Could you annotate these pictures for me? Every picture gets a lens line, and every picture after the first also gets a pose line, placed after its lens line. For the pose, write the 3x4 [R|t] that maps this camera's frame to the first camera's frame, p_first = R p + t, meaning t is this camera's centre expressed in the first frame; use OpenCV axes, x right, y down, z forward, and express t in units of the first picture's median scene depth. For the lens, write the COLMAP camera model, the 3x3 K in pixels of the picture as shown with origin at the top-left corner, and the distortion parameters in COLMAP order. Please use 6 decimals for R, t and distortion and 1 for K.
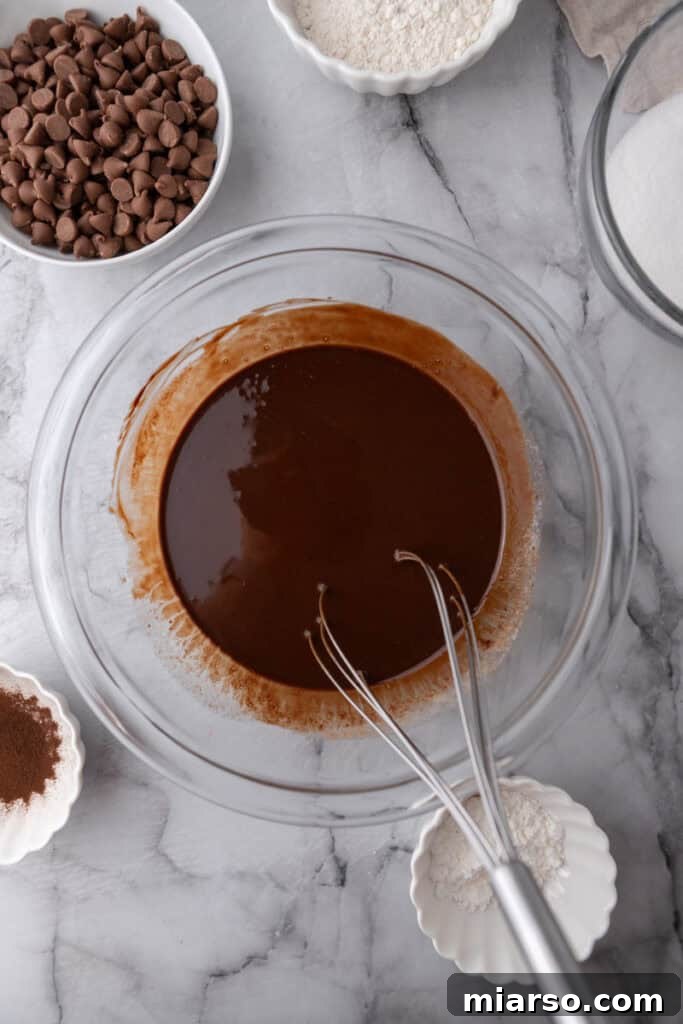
lens RADIAL K [[734.6, 0, 320.8], [0, 734.6, 508.1], [0, 0, 1]] dist [-0.005107, 0.001468]
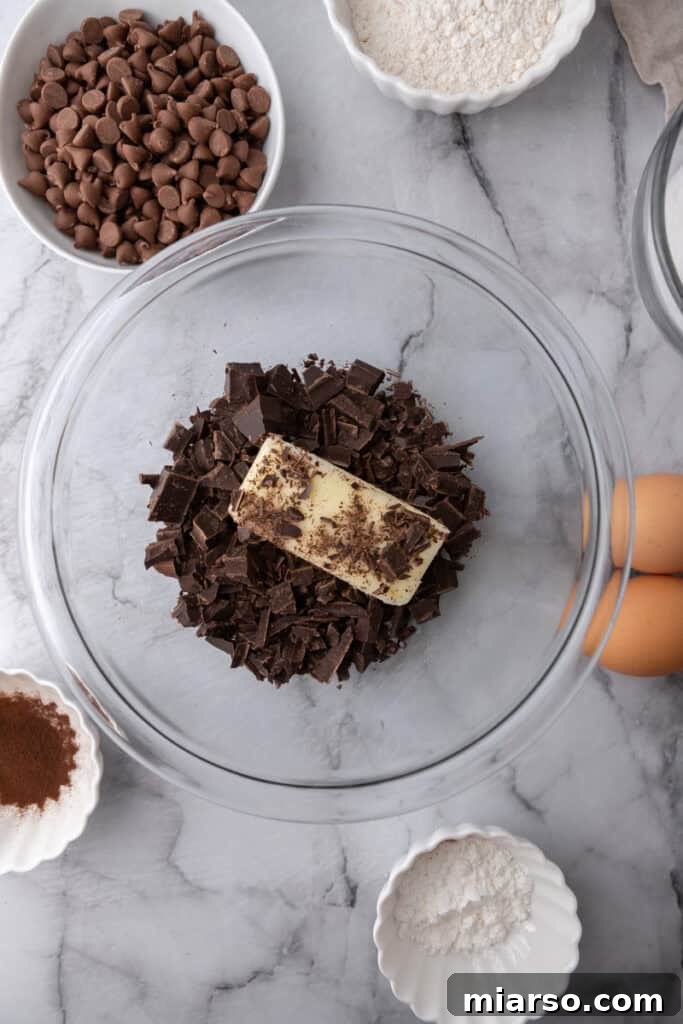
lens RADIAL K [[734.6, 0, 320.8], [0, 734.6, 508.1], [0, 0, 1]] dist [-0.005107, 0.001468]
pose [[0.998618, 0.052552, 0.000266, -0.044712], [-0.052551, 0.998537, 0.012710, -0.039480], [0.000402, -0.012706, 0.999919, 0.010018]]
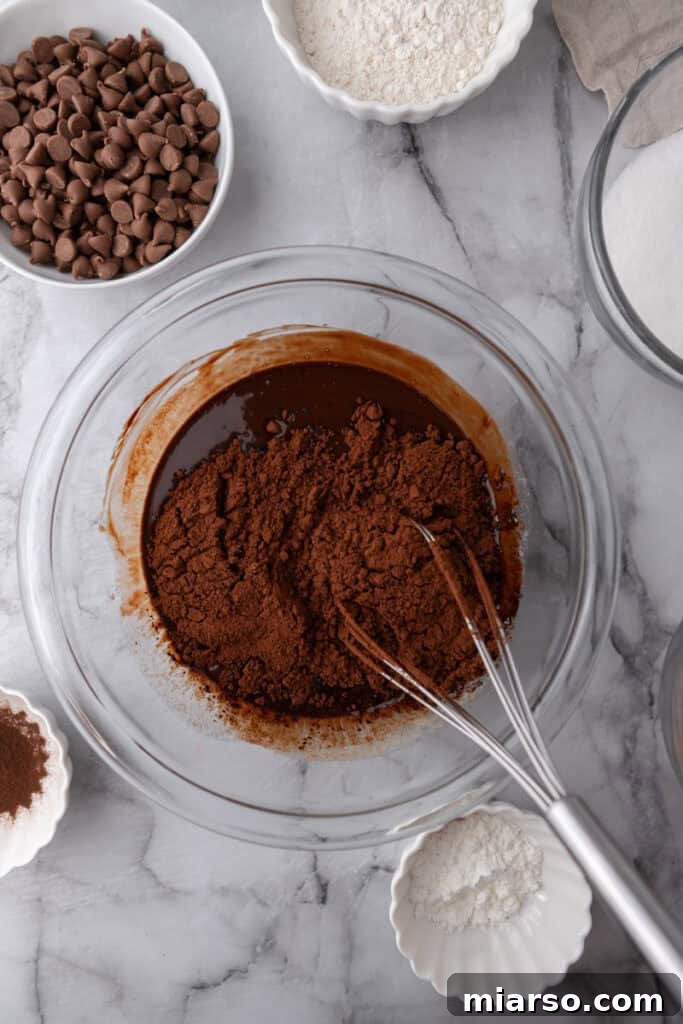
lens RADIAL K [[734.6, 0, 320.8], [0, 734.6, 508.1], [0, 0, 1]] dist [-0.005107, 0.001468]
pose [[0.999584, 0.026601, 0.011112, 0.000036], [-0.026723, 0.999583, 0.010949, -0.046221], [-0.010816, -0.011241, 0.999878, -0.009712]]
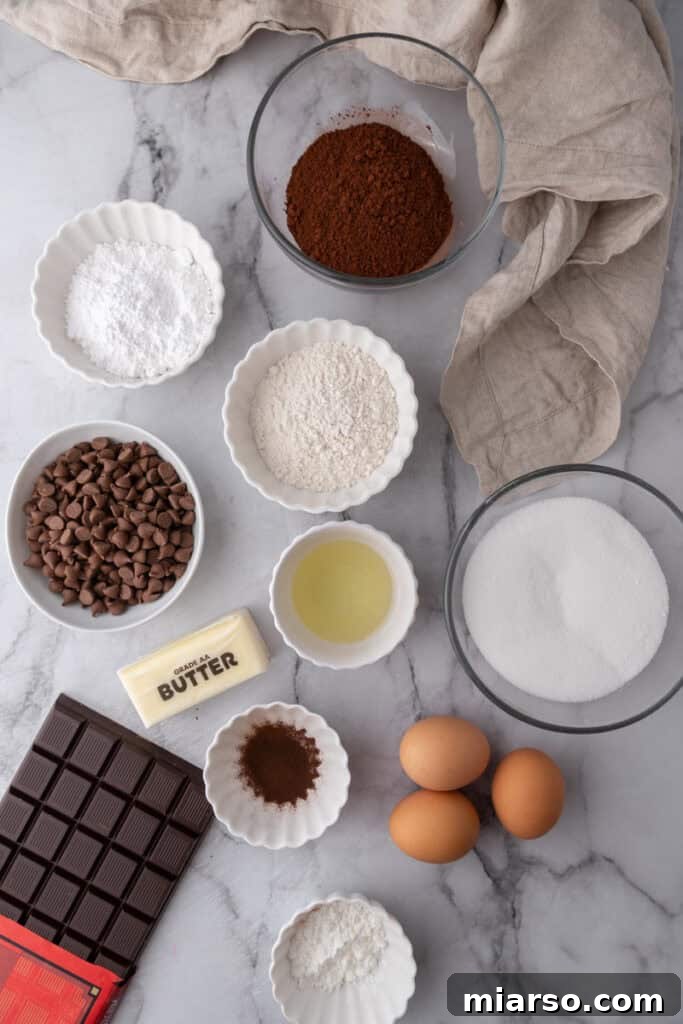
lens RADIAL K [[734.6, 0, 320.8], [0, 734.6, 508.1], [0, 0, 1]] dist [-0.005107, 0.001468]
pose [[0.999235, 0.033469, -0.020217, 0.129649], [-0.033912, 0.999183, -0.021975, -0.525900], [0.019465, 0.022644, 0.999554, -0.416904]]
